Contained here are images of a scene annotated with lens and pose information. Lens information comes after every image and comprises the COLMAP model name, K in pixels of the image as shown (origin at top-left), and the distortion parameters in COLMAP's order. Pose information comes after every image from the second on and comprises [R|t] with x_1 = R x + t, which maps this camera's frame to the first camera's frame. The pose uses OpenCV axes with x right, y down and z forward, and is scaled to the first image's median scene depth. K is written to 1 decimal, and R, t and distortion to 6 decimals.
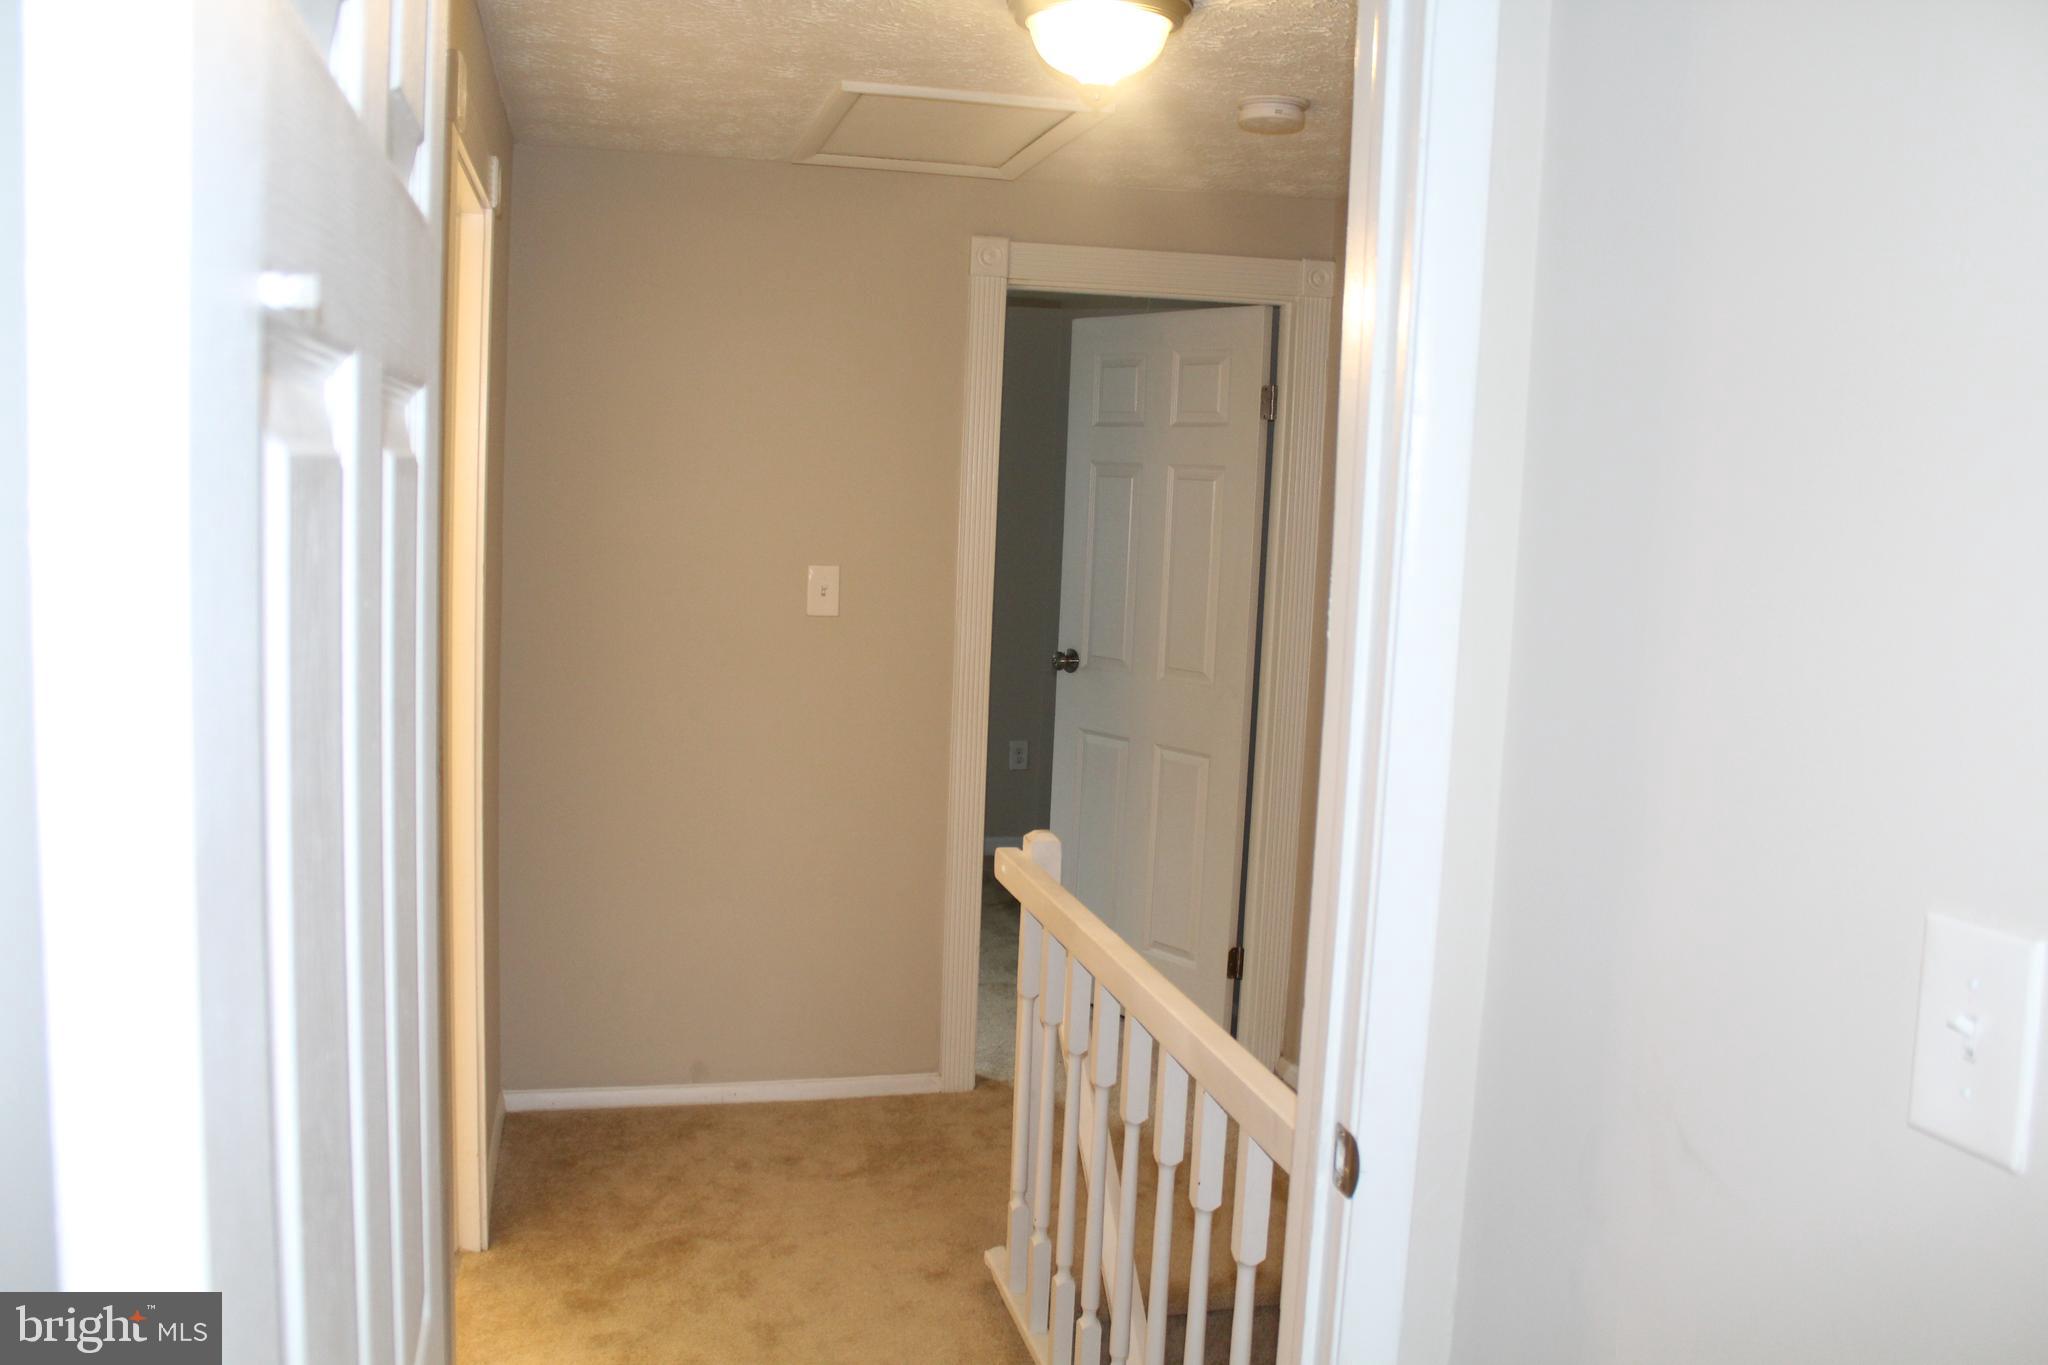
lens RADIAL K [[1744.3, 0, 1009.9], [0, 1744.3, 688.6], [0, 0, 1]] dist [-0.146928, 0.095972]
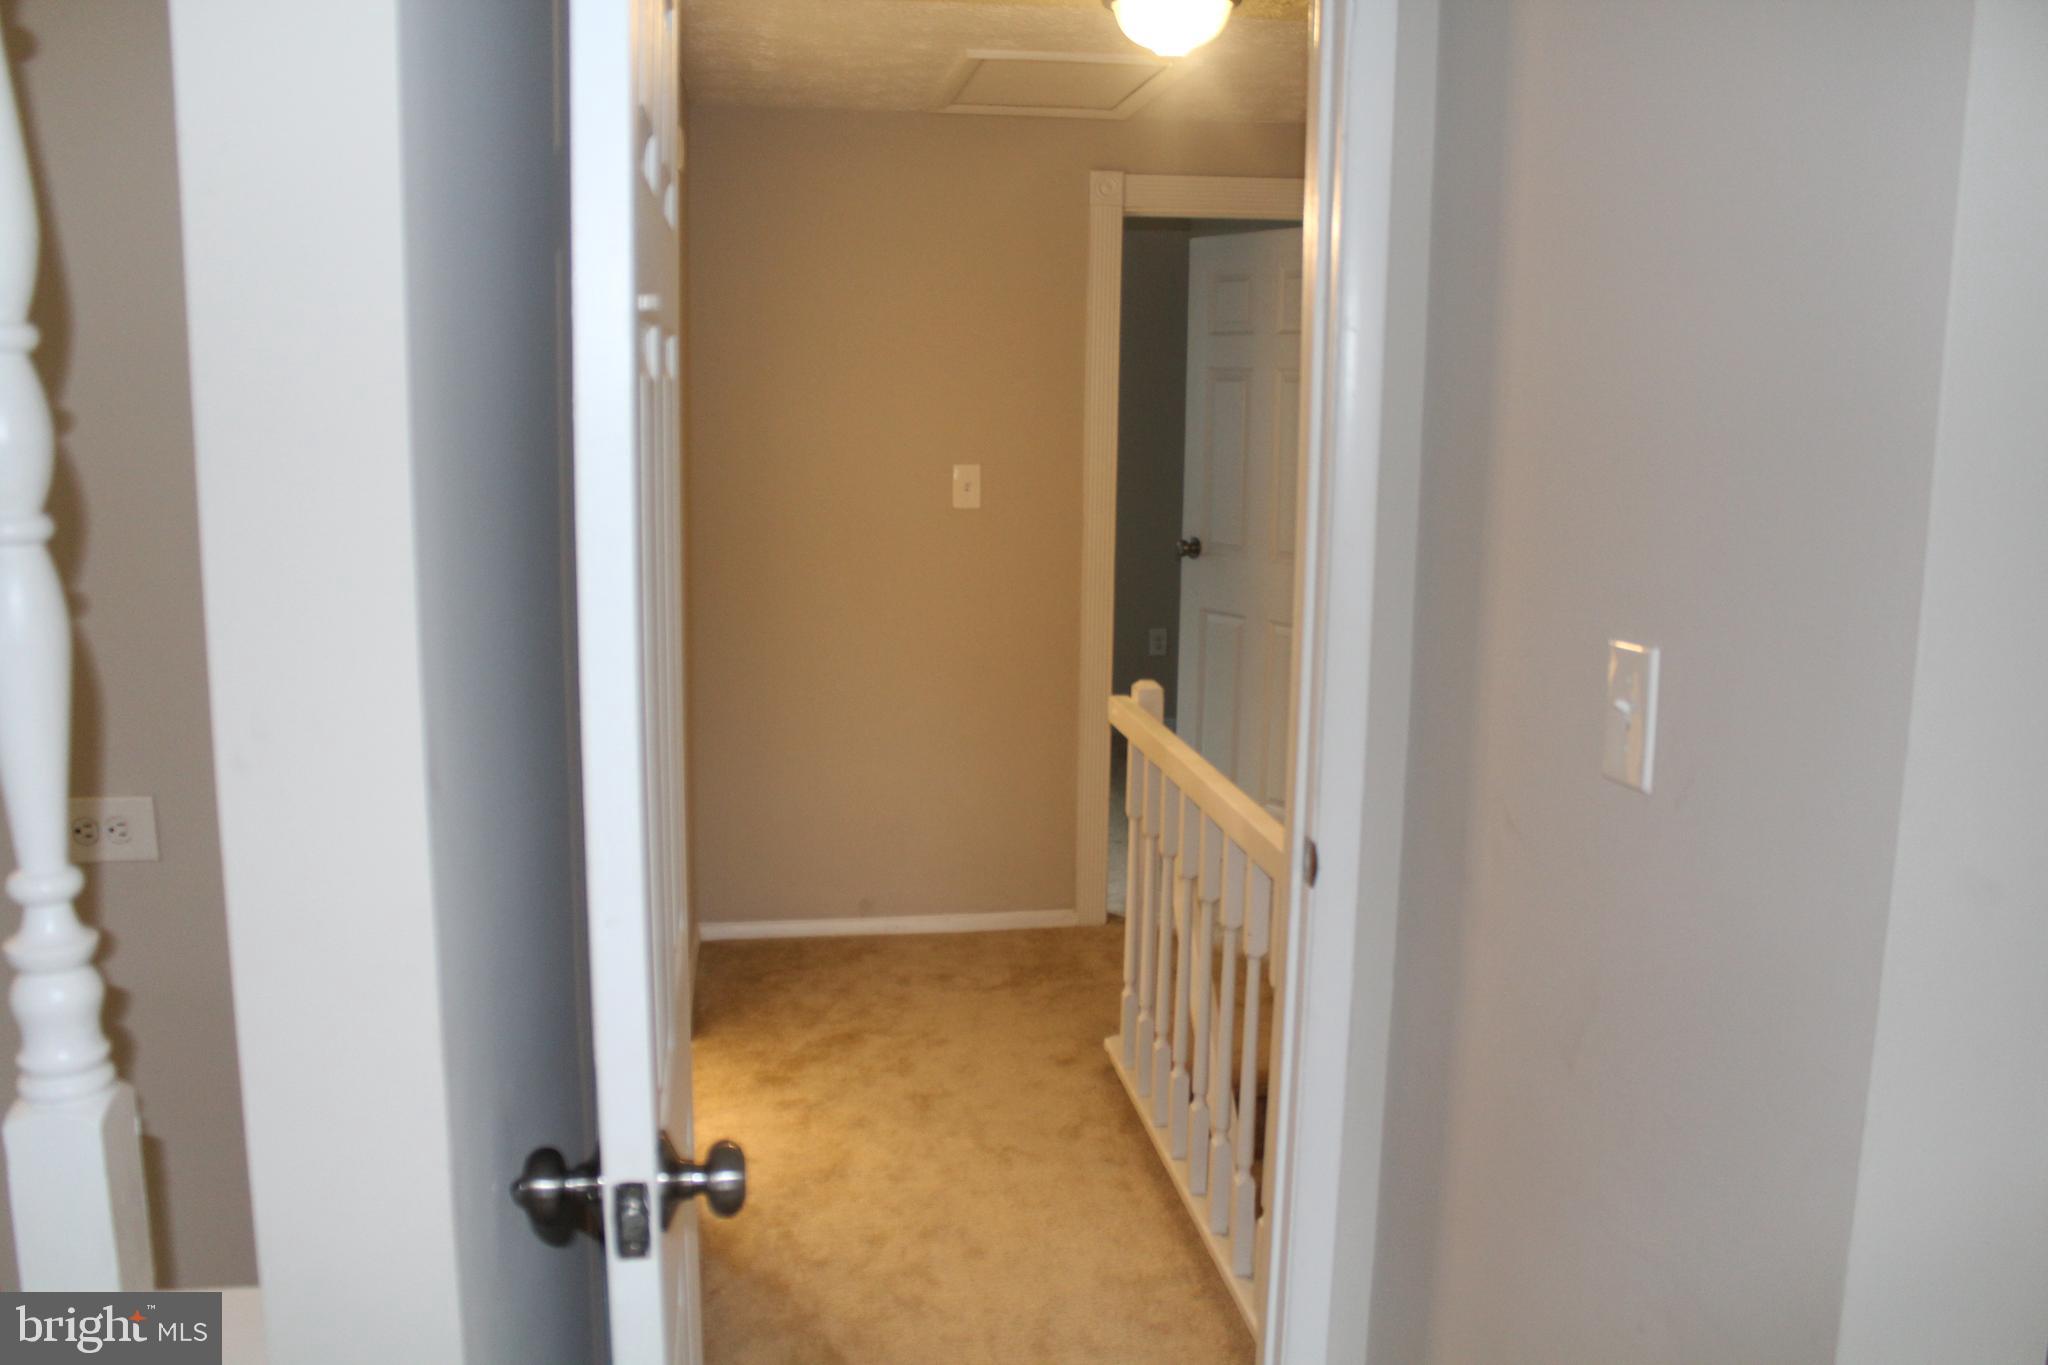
lens RADIAL K [[1744.3, 0, 1008.9], [0, 1744.3, 687.7], [0, 0, 1]] dist [-0.146928, 0.095972]
pose [[0.995242, -0.011175, -0.096791, 0.036591], [0.016054, 0.998631, 0.049778, 0.023572], [0.096102, -0.051095, 0.994059, -0.176563]]
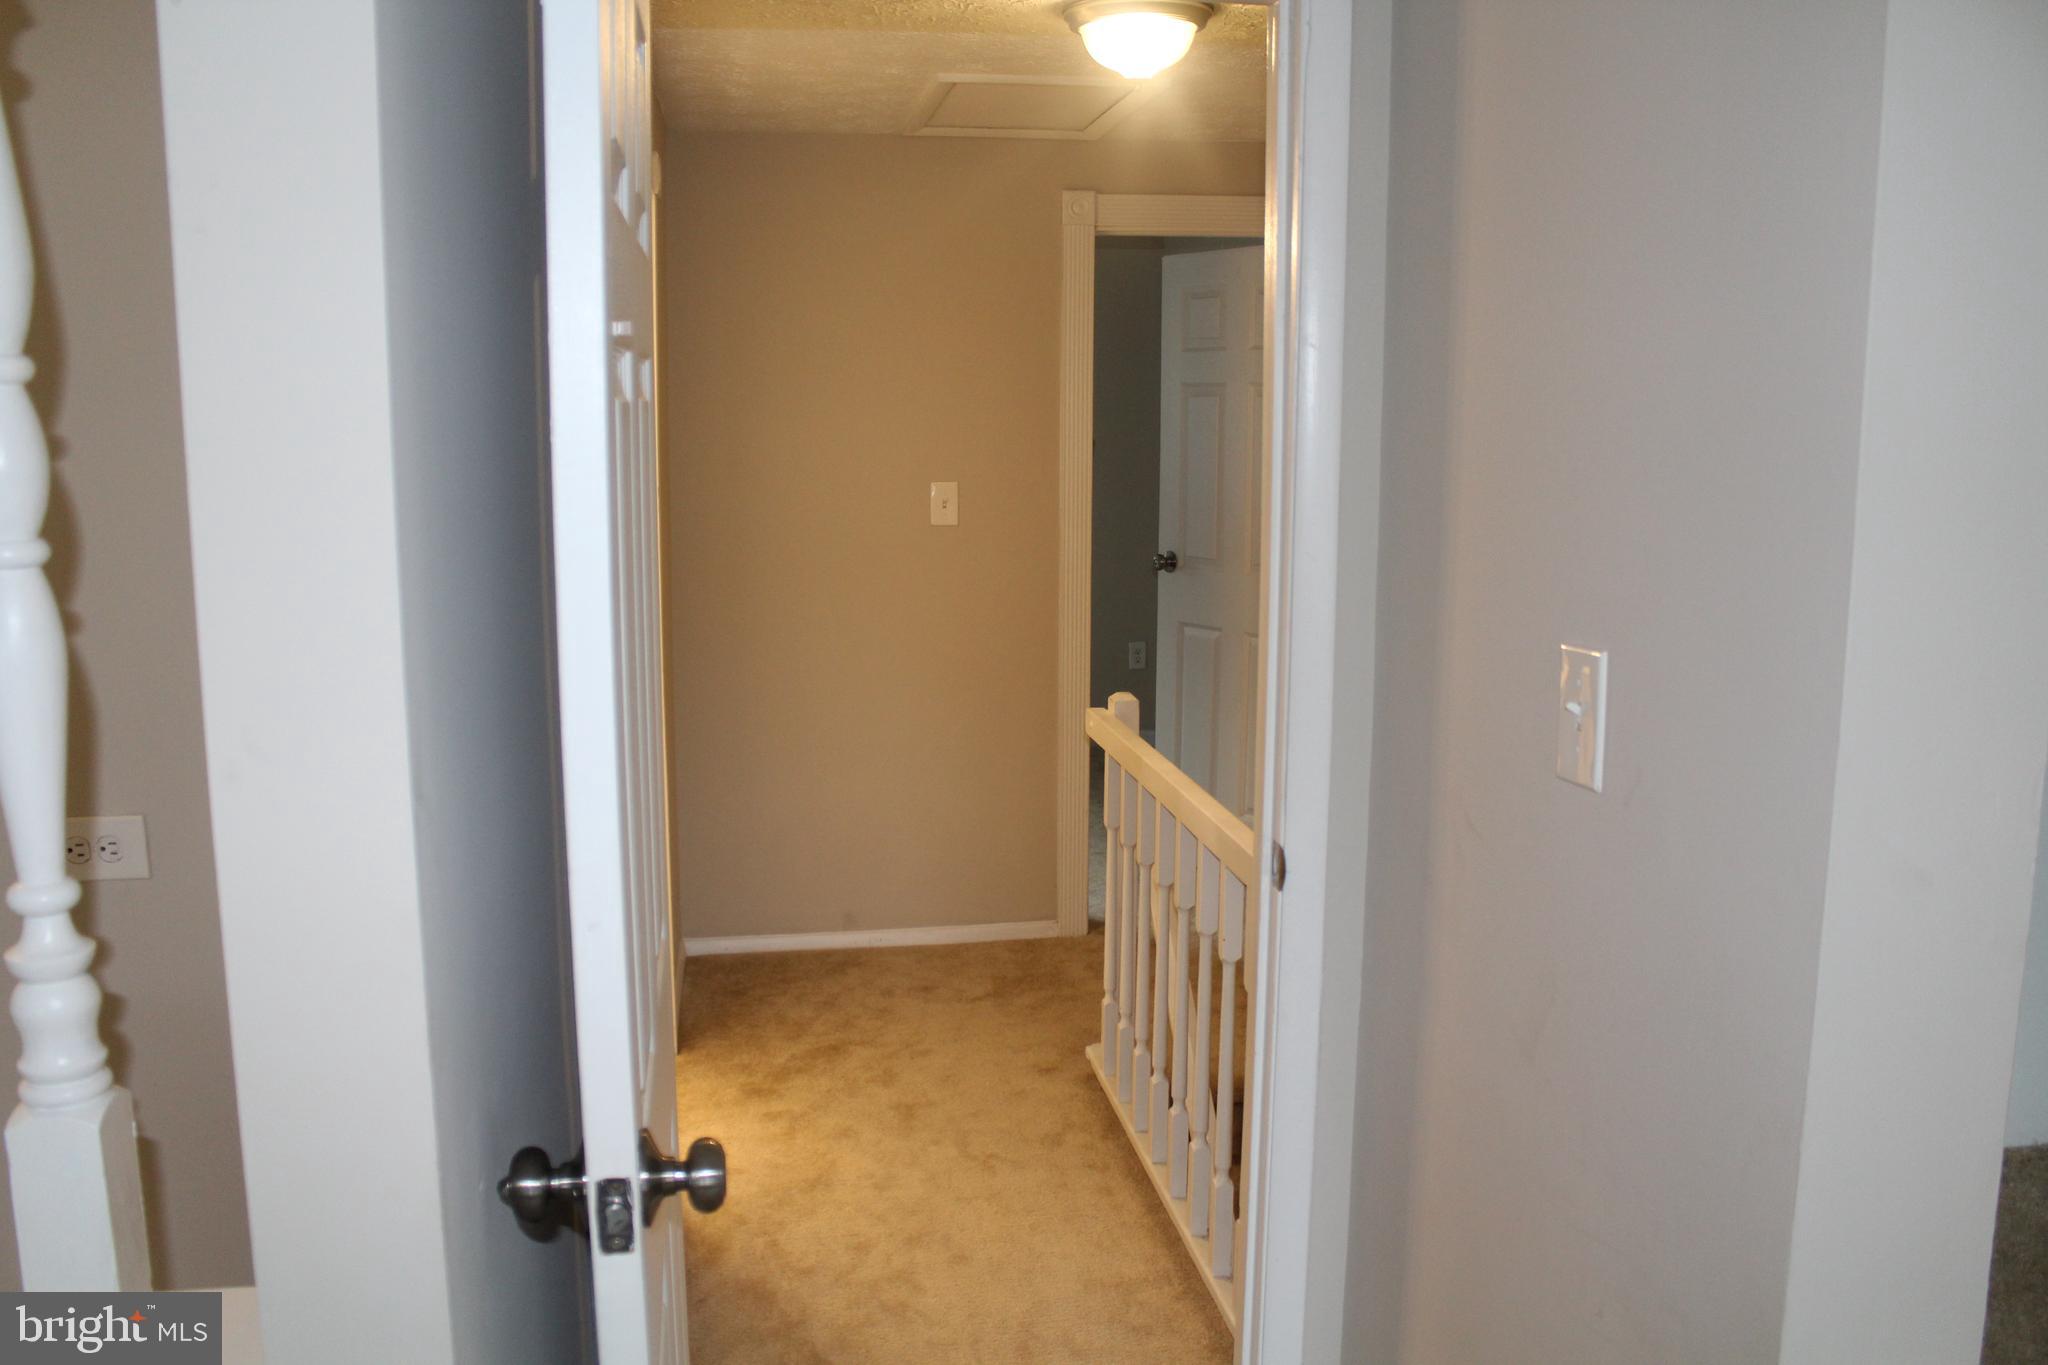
lens RADIAL K [[1744.3, 0, 1011.0], [0, 1744.3, 695.1], [0, 0, 1]] dist [-0.146928, 0.095972]
pose [[0.995939, -0.023169, -0.087001, 0.042378], [0.027158, 0.998620, 0.044951, 0.024833], [0.085840, -0.047131, 0.995194, -0.189919]]
